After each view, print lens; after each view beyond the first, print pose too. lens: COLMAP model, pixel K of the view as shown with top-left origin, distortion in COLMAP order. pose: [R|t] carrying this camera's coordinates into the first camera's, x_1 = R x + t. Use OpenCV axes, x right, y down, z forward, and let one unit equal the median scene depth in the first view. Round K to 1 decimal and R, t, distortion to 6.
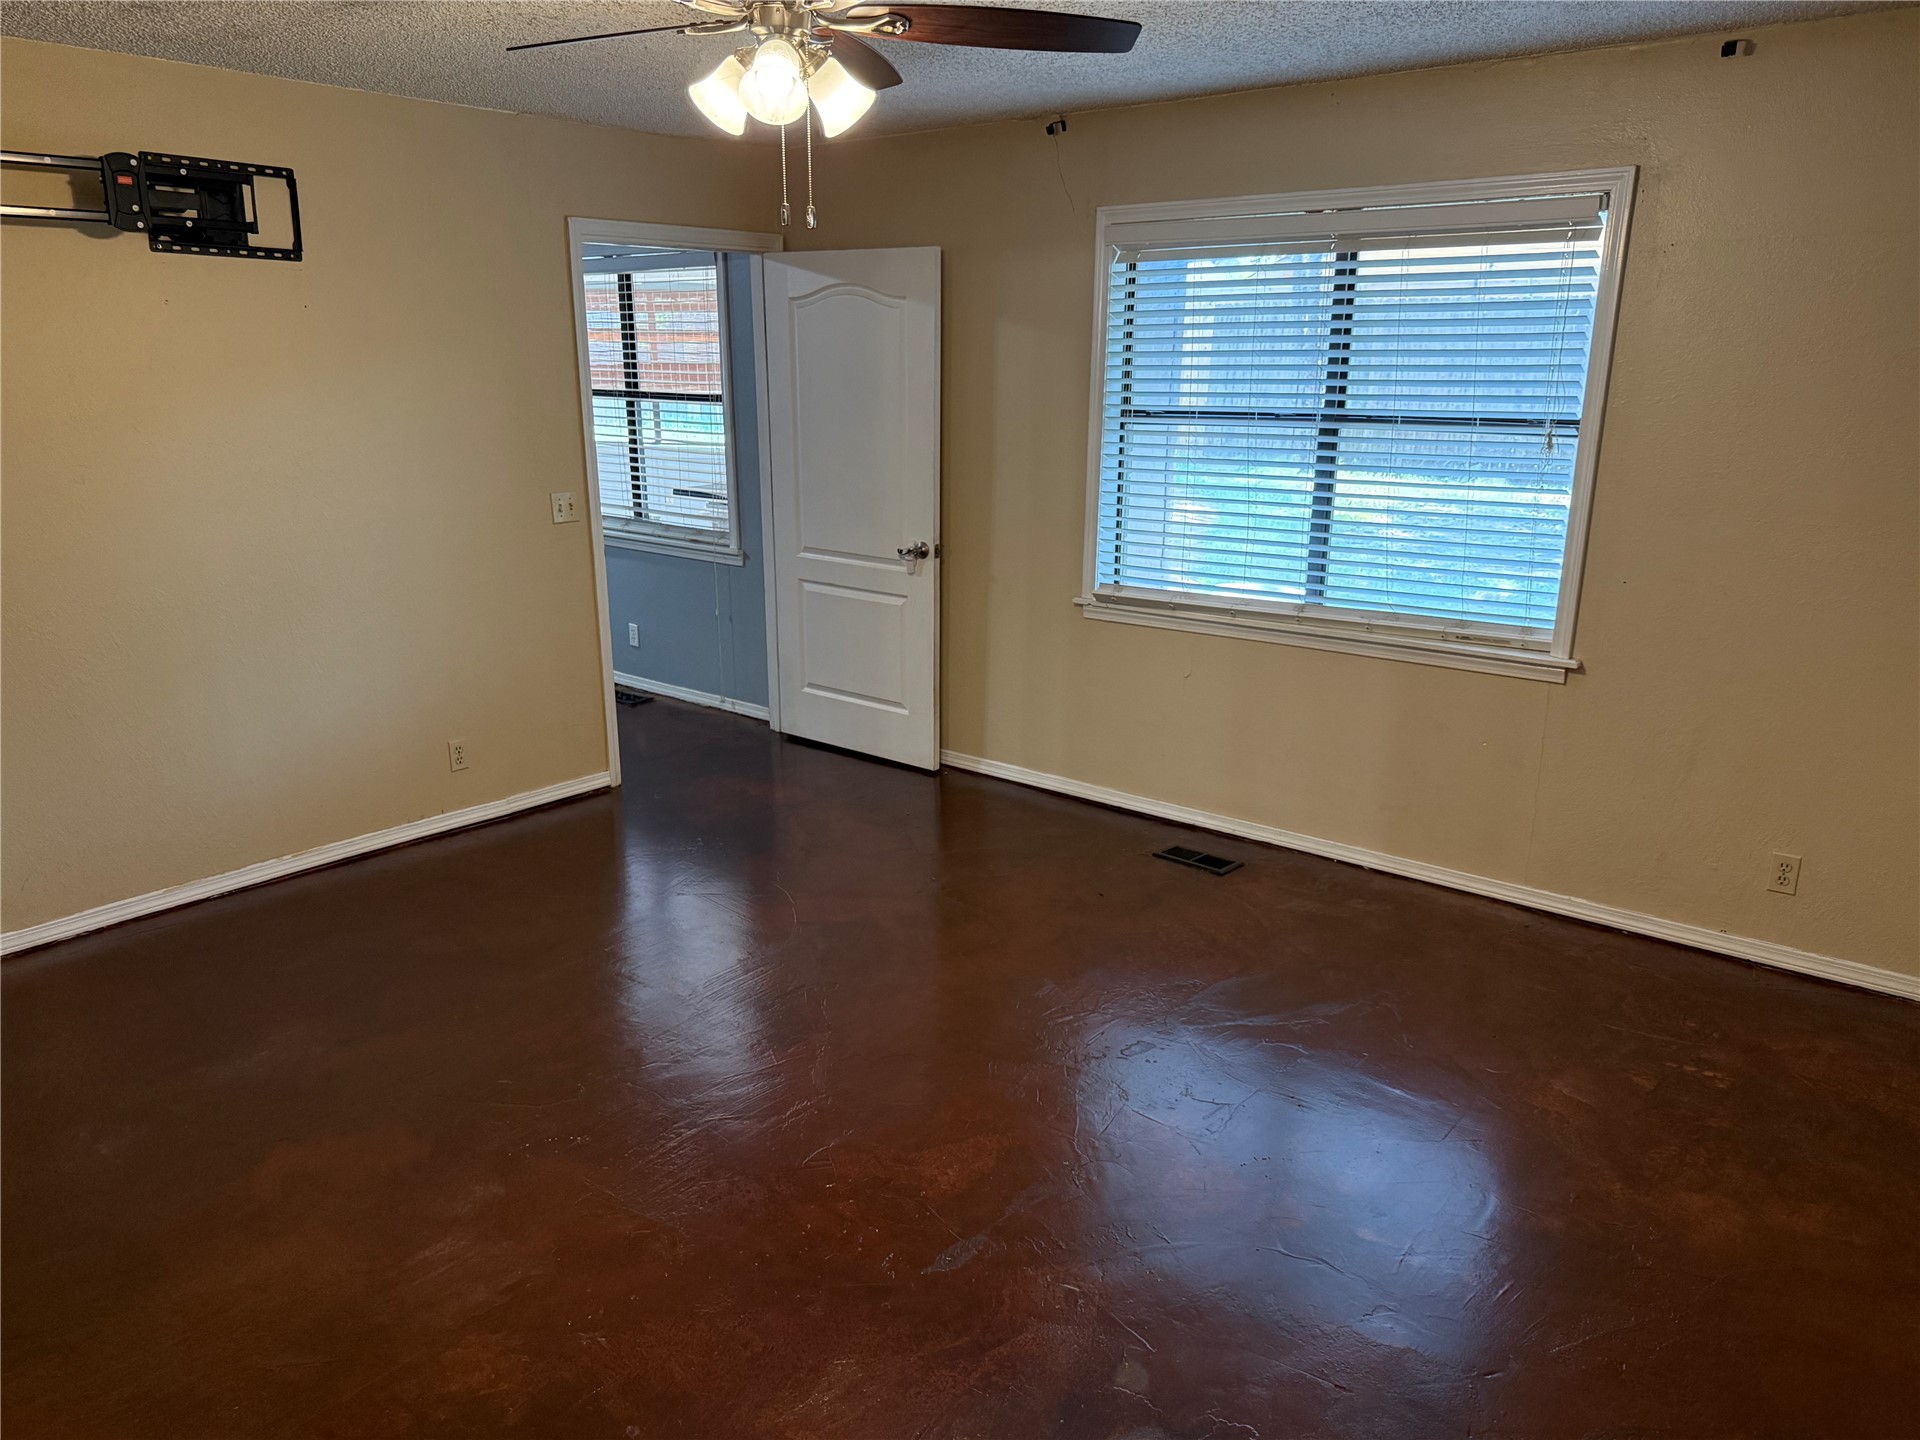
lens RADIAL K [[1337.6, 0, 945.3], [0, 1337.6, 756.1], [0, 0, 1]] dist [0.078967, -0.104036]
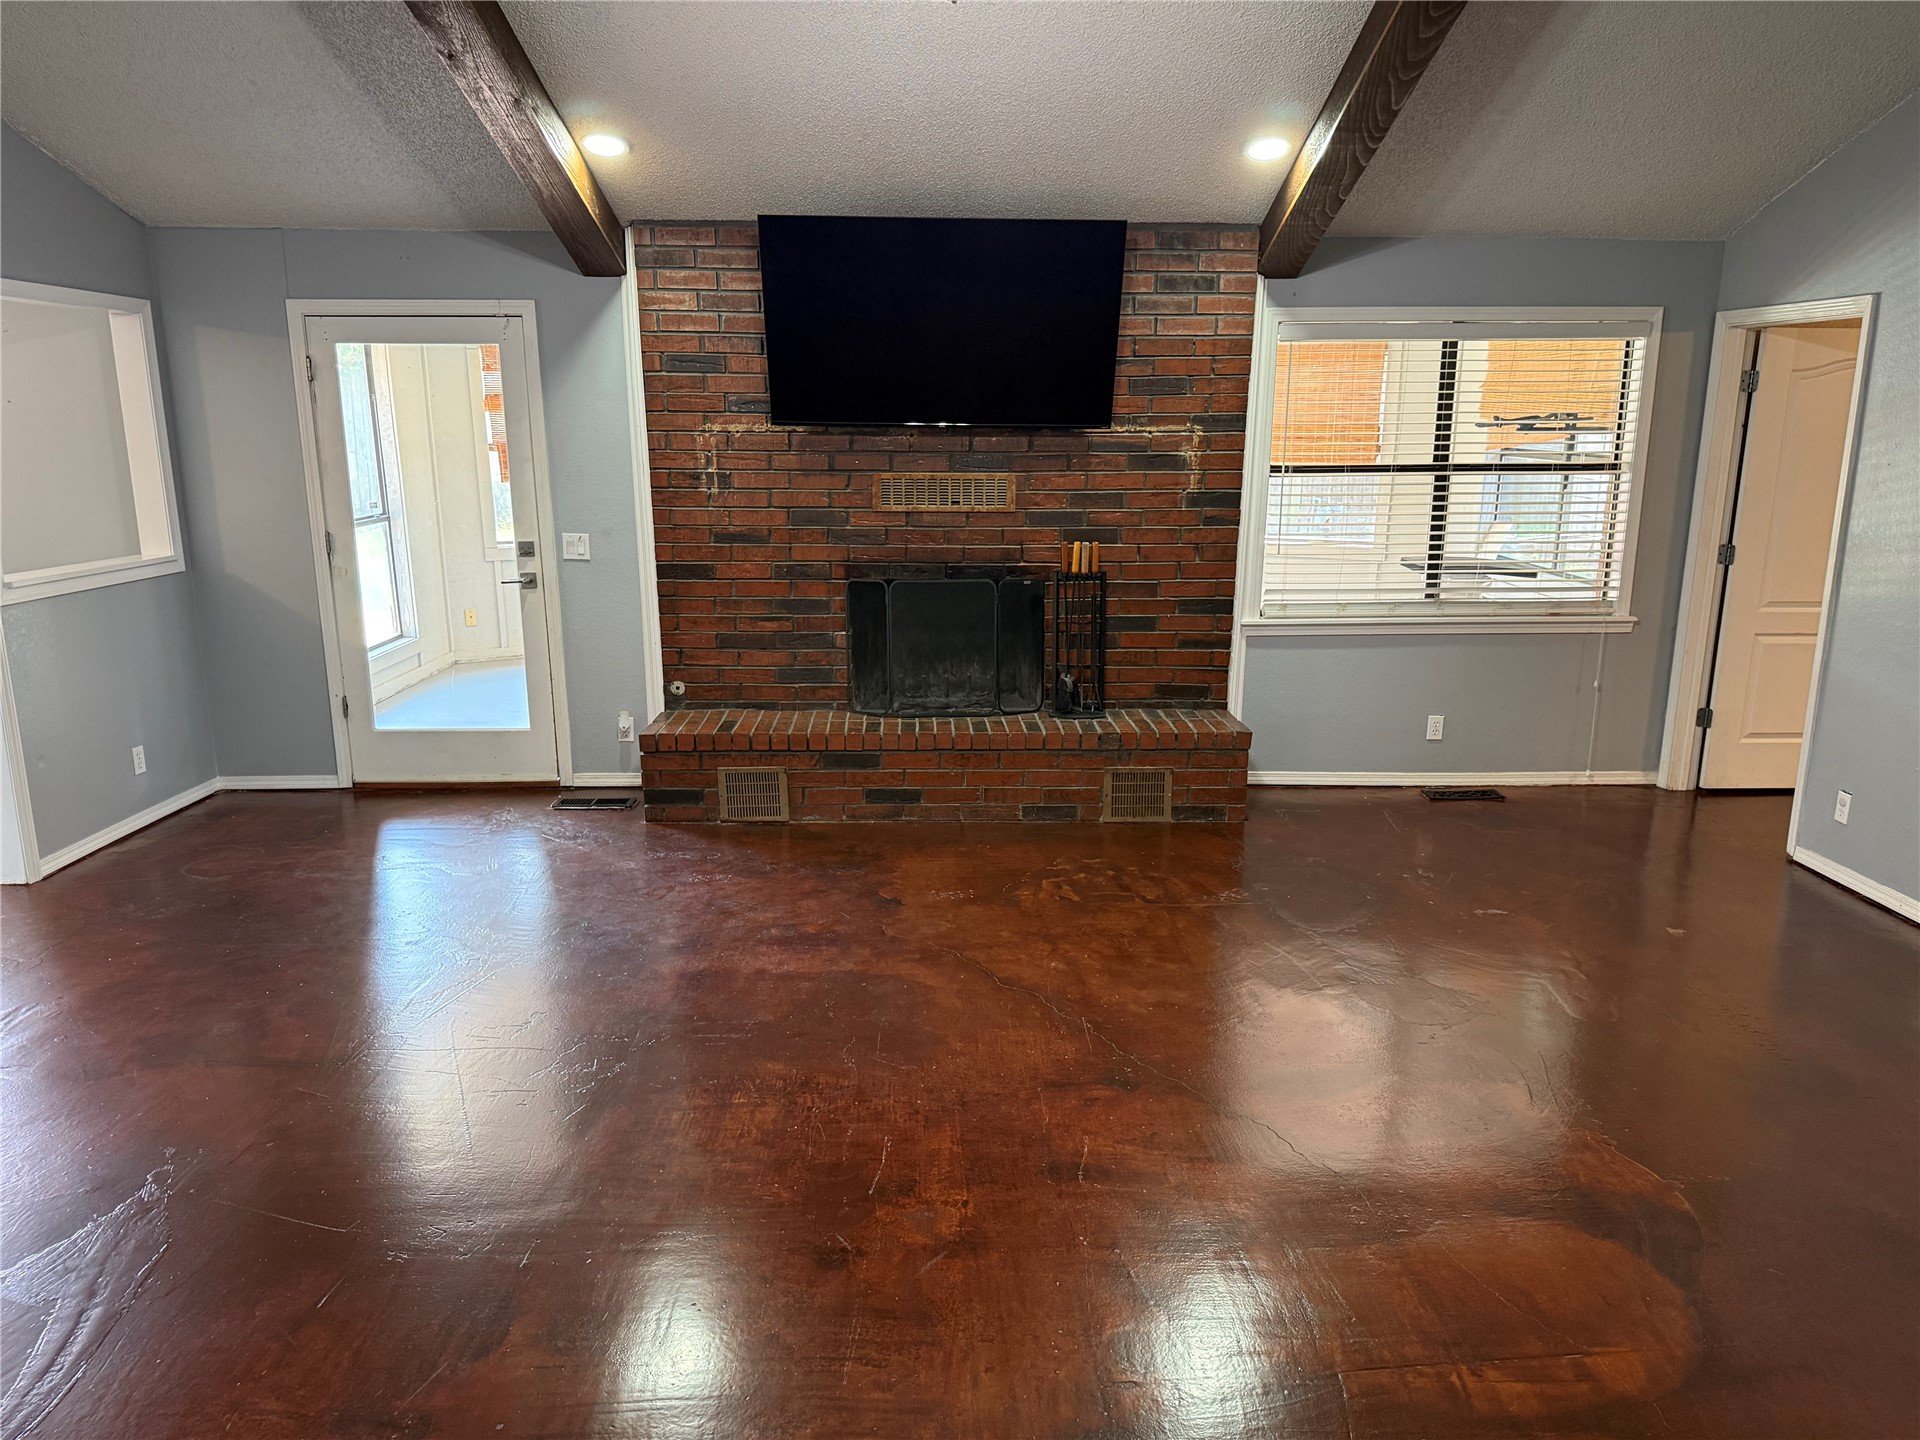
lens RADIAL K [[1337.6, 0, 980.2], [0, 1337.6, 746.9], [0, 0, 1]] dist [0.078967, -0.104036]
pose [[0.752347, -0.167226, 0.637188, -1.092536], [0.192106, 0.980897, 0.030606, -0.169945], [-0.630134, 0.099381, 0.770100, 0.505319]]
